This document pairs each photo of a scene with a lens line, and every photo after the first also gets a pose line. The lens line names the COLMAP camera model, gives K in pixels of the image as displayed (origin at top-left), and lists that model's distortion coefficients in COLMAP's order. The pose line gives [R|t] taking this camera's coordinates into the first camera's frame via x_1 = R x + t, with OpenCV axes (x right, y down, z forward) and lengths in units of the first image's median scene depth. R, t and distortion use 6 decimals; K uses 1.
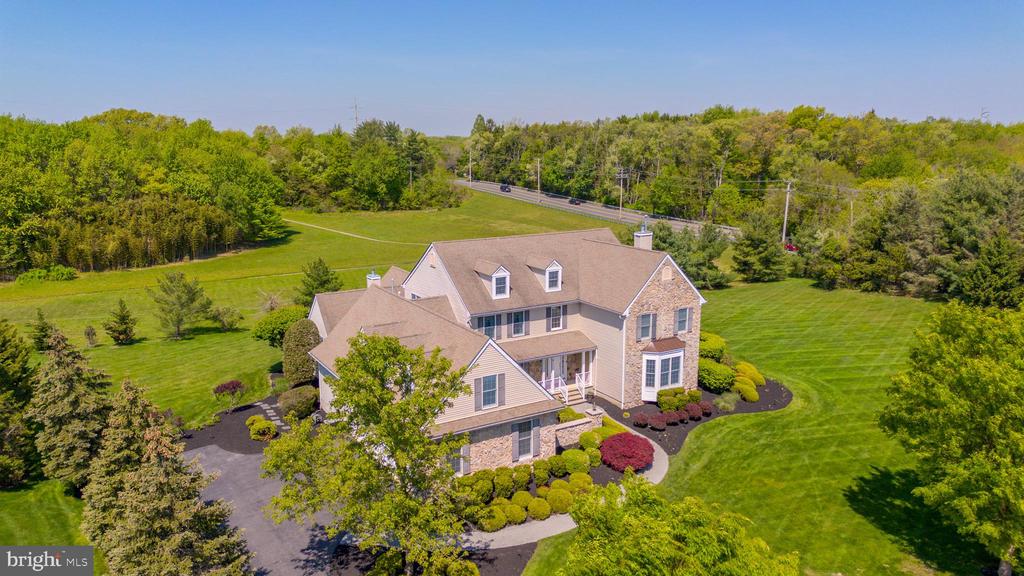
lens RADIAL K [[726.9, 0, 506.5], [0, 726.9, 288.1], [0, 0, 1]] dist [0.071977, -0.075945]
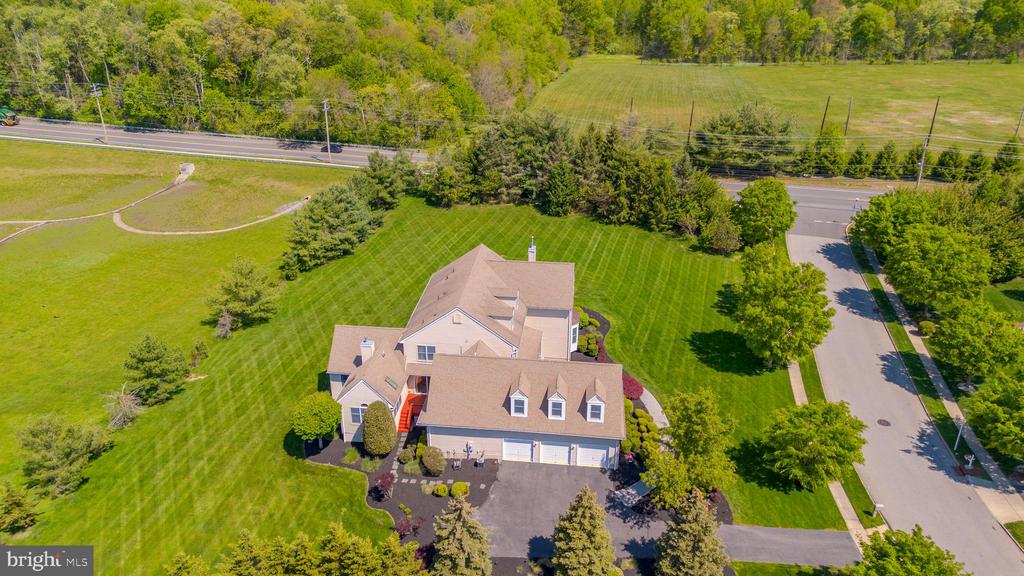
lens RADIAL K [[726.9, 0, 506.5], [0, 726.9, 288.1], [0, 0, 1]] dist [0.071977, -0.075945]
pose [[0.605077, -0.338329, 0.720705, -0.400641], [0.155920, 0.938045, 0.309453, -0.198334], [-0.780750, -0.074871, 0.620341, 0.046874]]
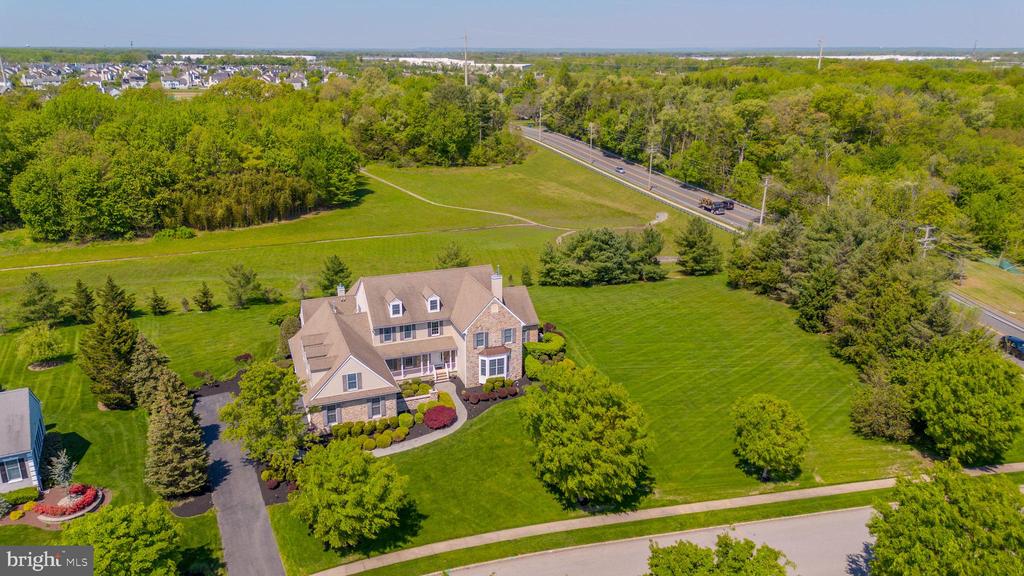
lens RADIAL K [[726.9, 0, 506.5], [0, 726.9, 288.1], [0, 0, 1]] dist [0.071977, -0.075945]
pose [[0.985206, 0.058588, -0.161050, 0.195487], [-0.039947, 0.992371, 0.116638, -0.098842], [0.166655, -0.108479, 0.980030, -0.223545]]
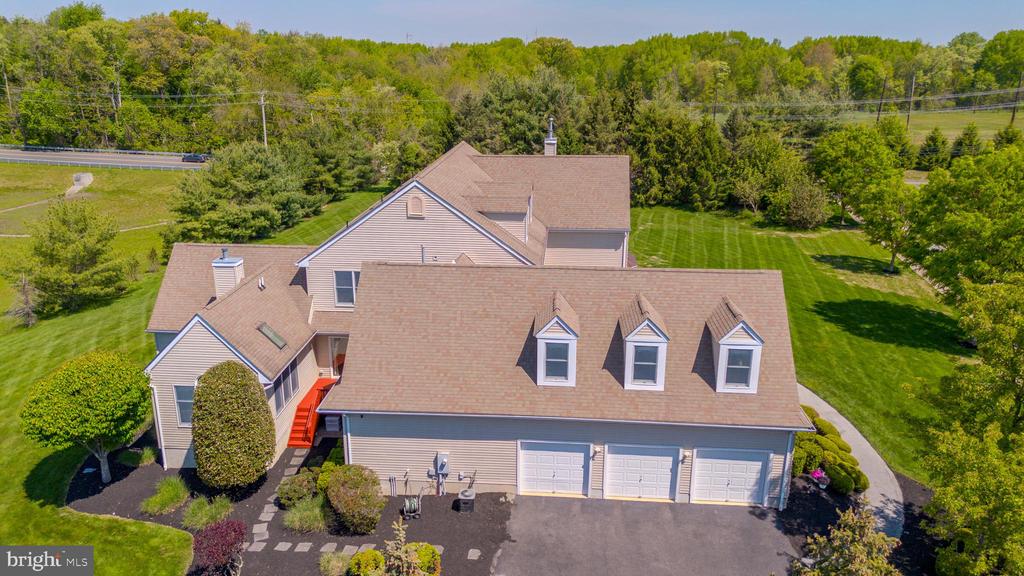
lens RADIAL K [[726.9, 0, 506.5], [0, 726.9, 288.1], [0, 0, 1]] dist [0.071977, -0.075945]
pose [[0.575286, -0.242999, 0.781023, -0.235408], [0.160293, 0.969830, 0.183673, -0.030245], [-0.802092, 0.019528, 0.596881, 0.225610]]
